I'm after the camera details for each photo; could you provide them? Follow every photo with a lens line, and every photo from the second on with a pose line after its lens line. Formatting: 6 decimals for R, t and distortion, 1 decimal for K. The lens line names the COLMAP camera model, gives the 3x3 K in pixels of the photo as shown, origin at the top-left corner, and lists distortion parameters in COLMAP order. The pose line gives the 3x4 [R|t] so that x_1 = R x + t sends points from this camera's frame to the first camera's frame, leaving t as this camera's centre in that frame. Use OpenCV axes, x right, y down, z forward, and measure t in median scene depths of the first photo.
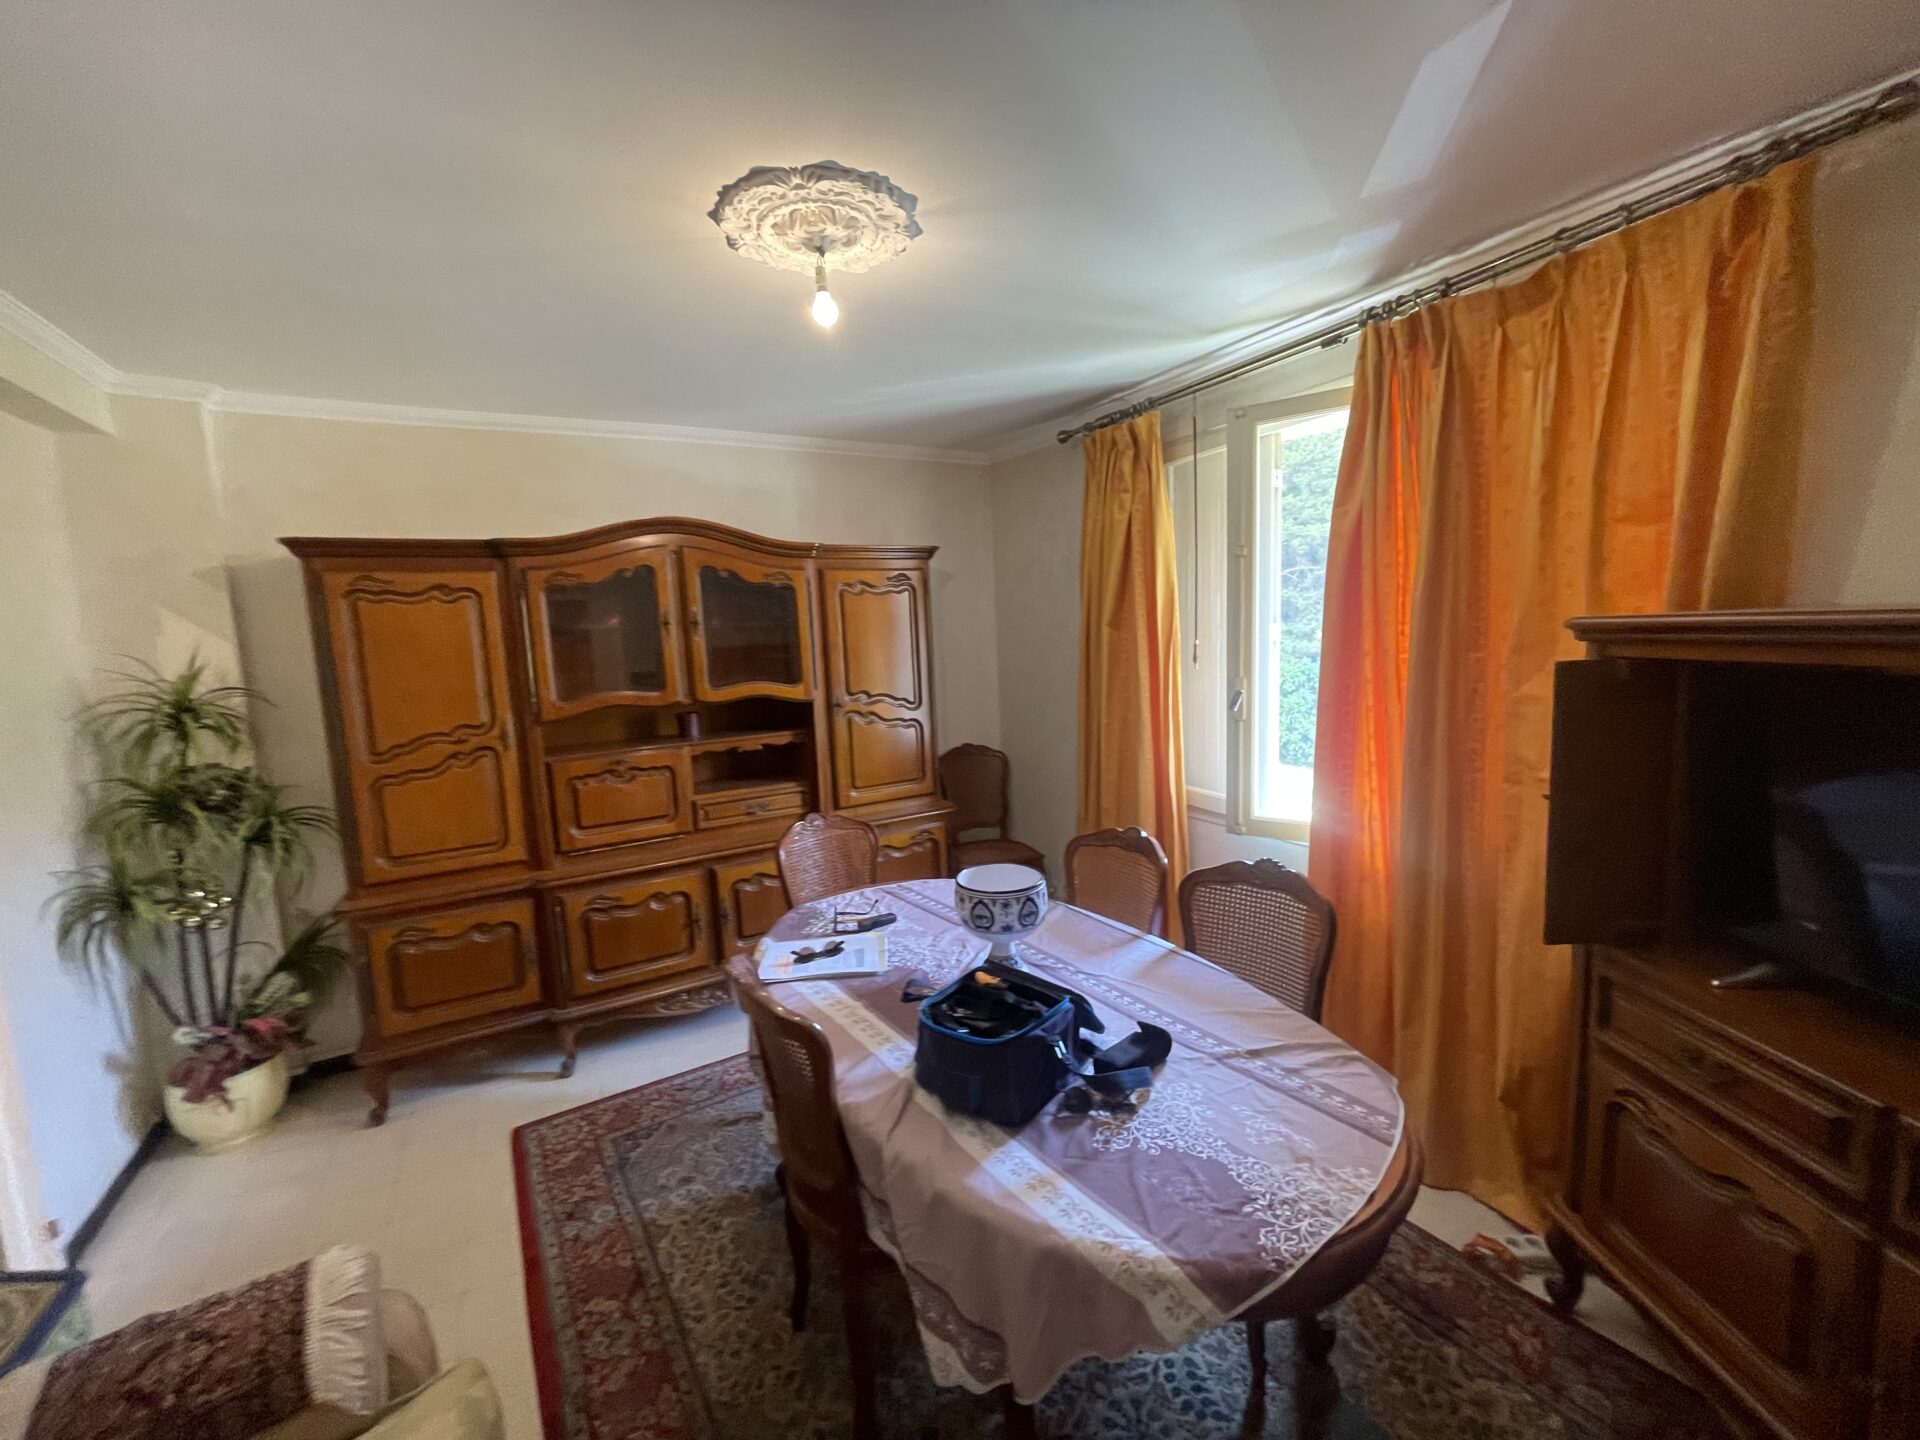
lens RADIAL K [[774.0, 0, 943.2], [0, 774.0, 720.6], [0, 0, 1]] dist [-0.000211, -0.000063]
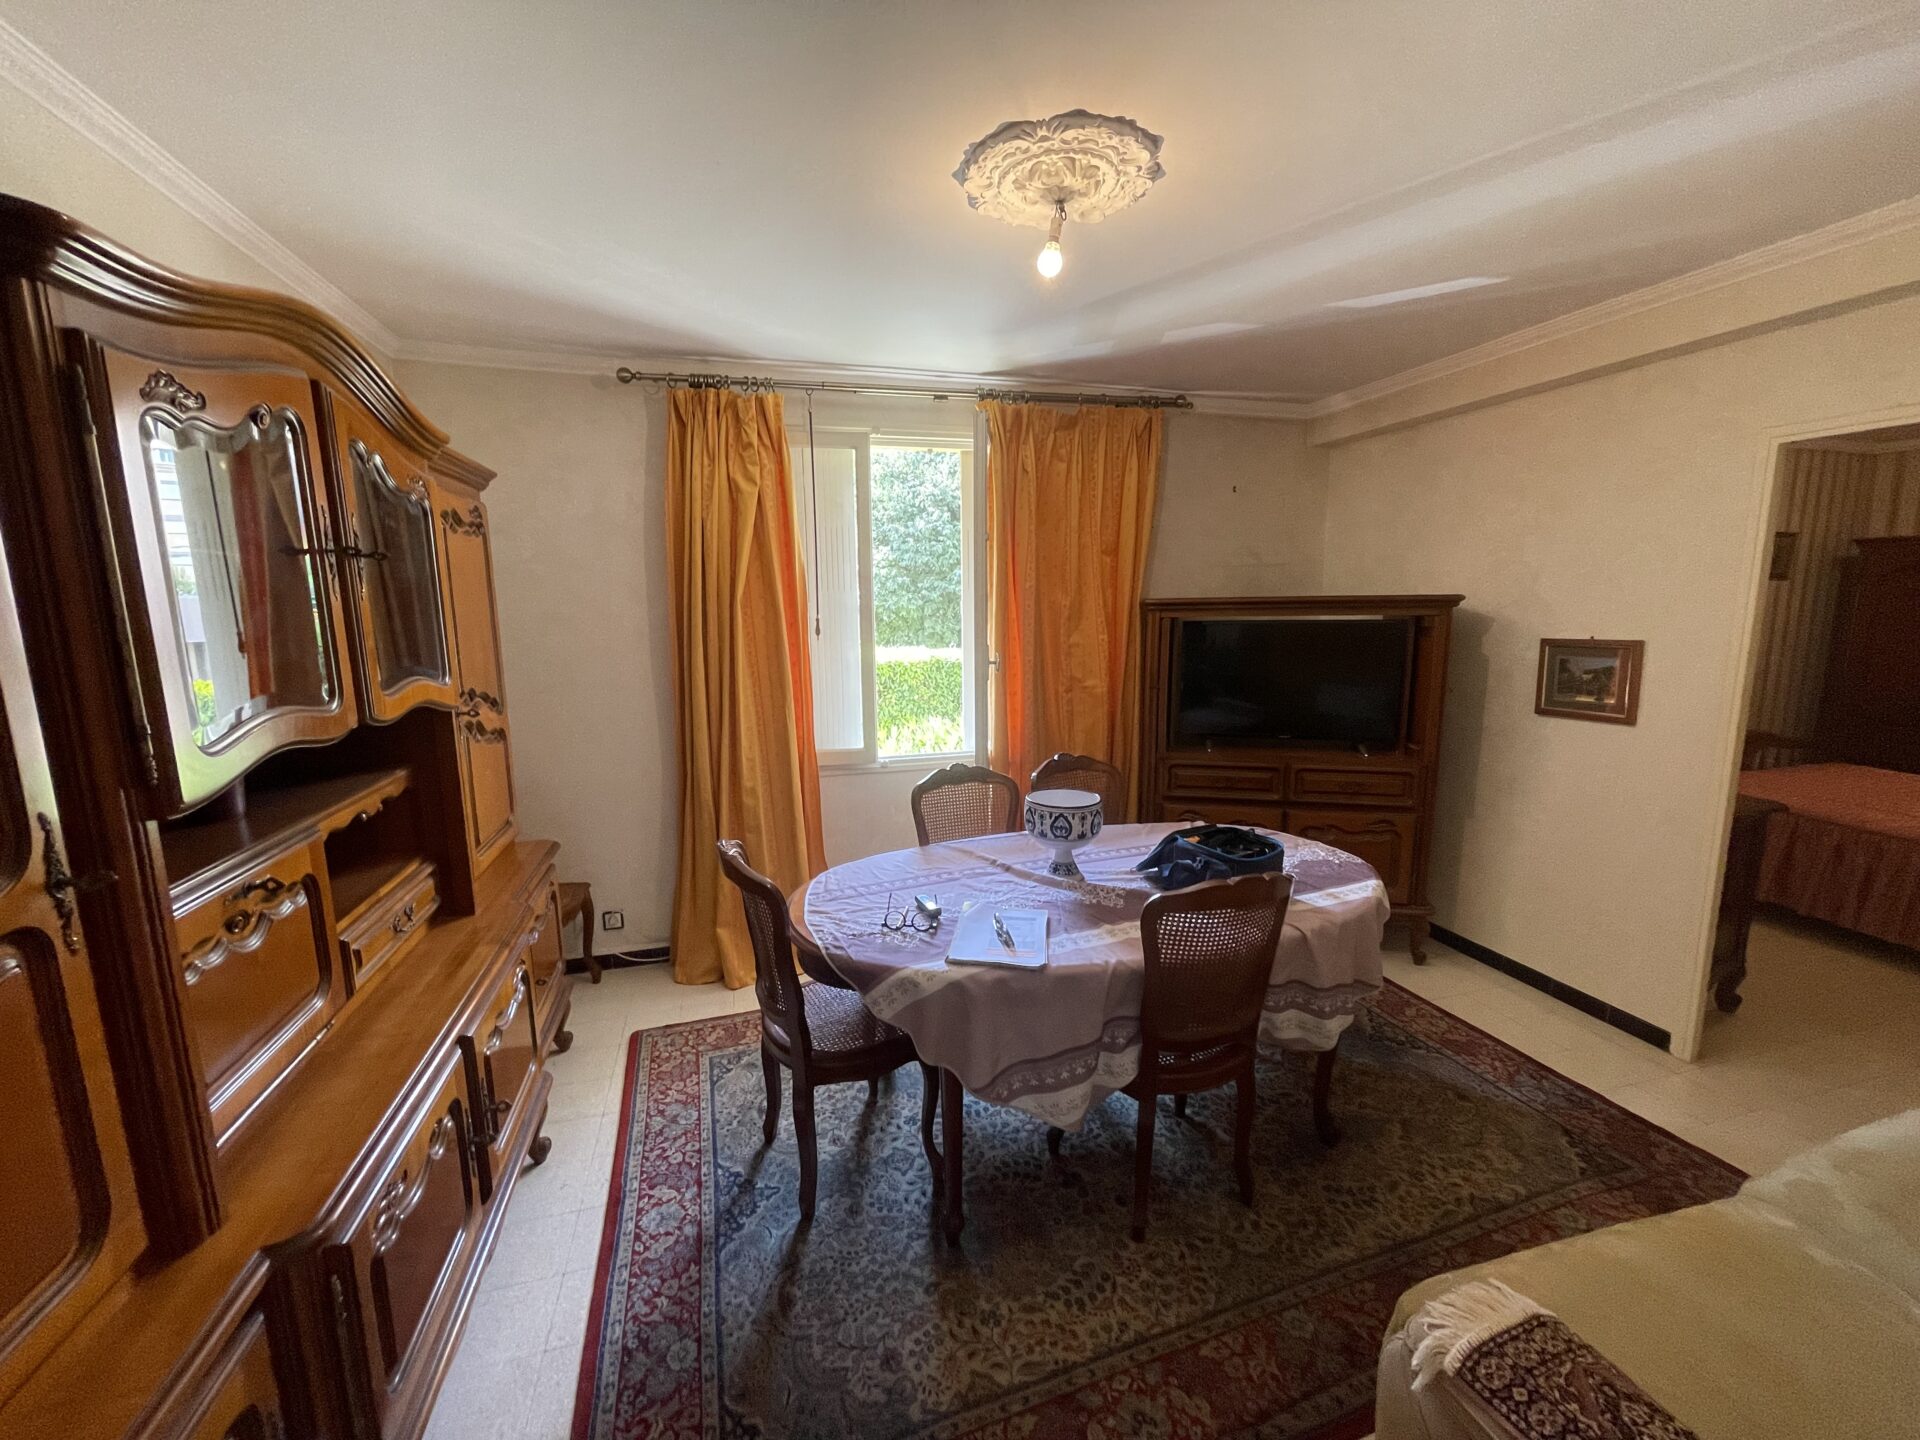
lens RADIAL K [[774.0, 0, 955.6], [0, 774.0, 722.0], [0, 0, 1]] dist [-0.000211, -0.000063]
pose [[0.234613, -0.109452, 0.965907, -0.822878], [0.118982, 0.989403, 0.083214, -0.024586], [-0.964780, 0.095403, 0.245150, 0.632981]]
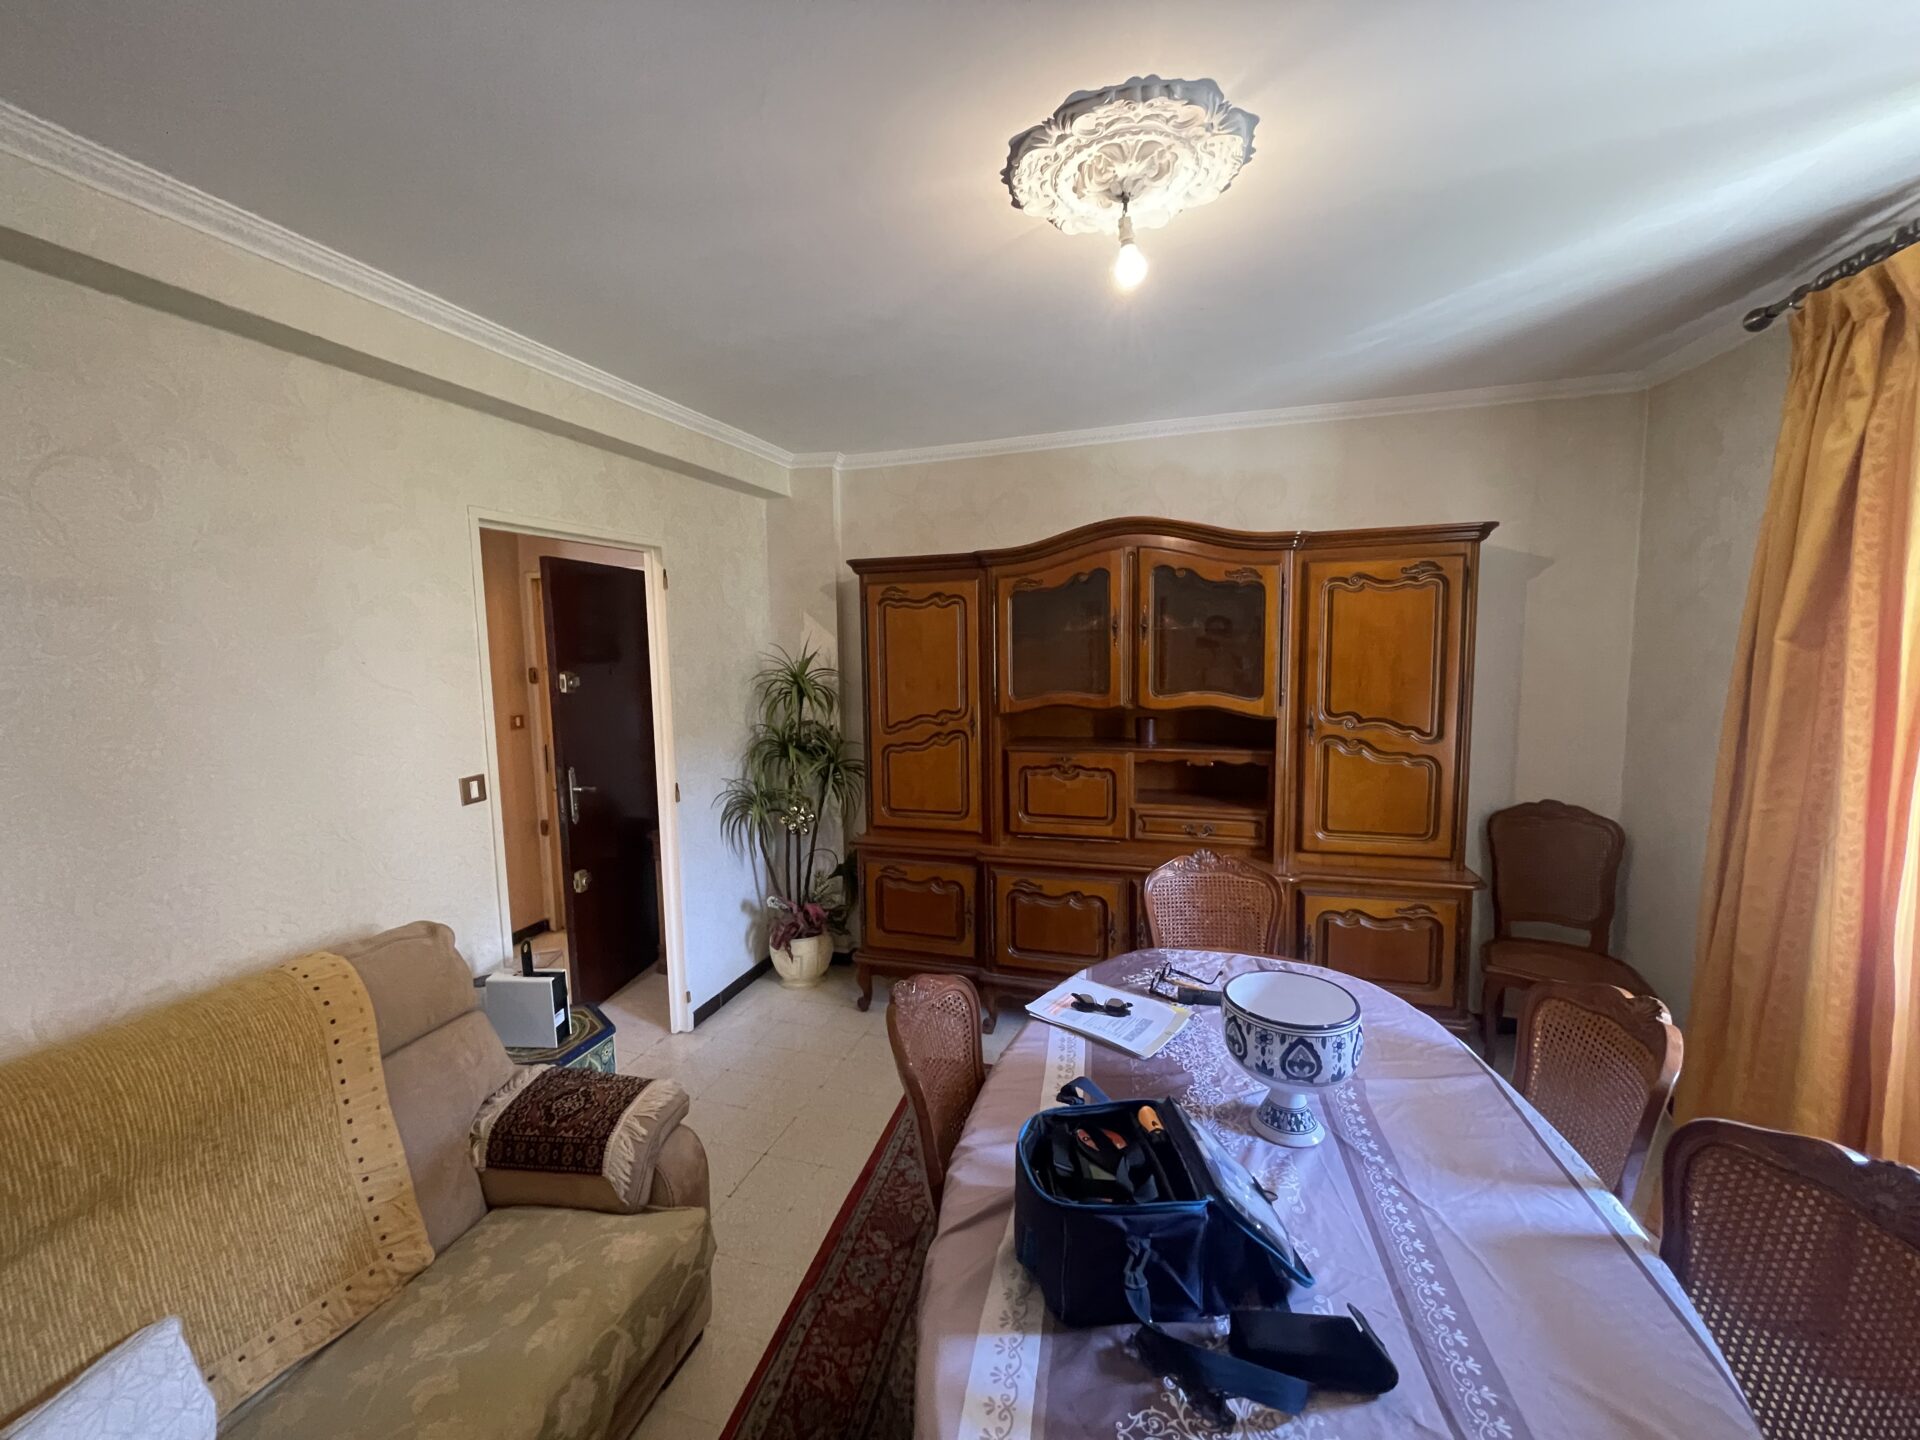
lens RADIAL K [[774.0, 0, 957.9], [0, 774.0, 722.7], [0, 0, 1]] dist [-0.000211, -0.000063]
pose [[0.680899, 0.106362, -0.724613, 0.265752], [-0.095415, 0.993849, 0.056223, -0.045442], [0.726136, 0.030856, 0.686859, 0.206391]]
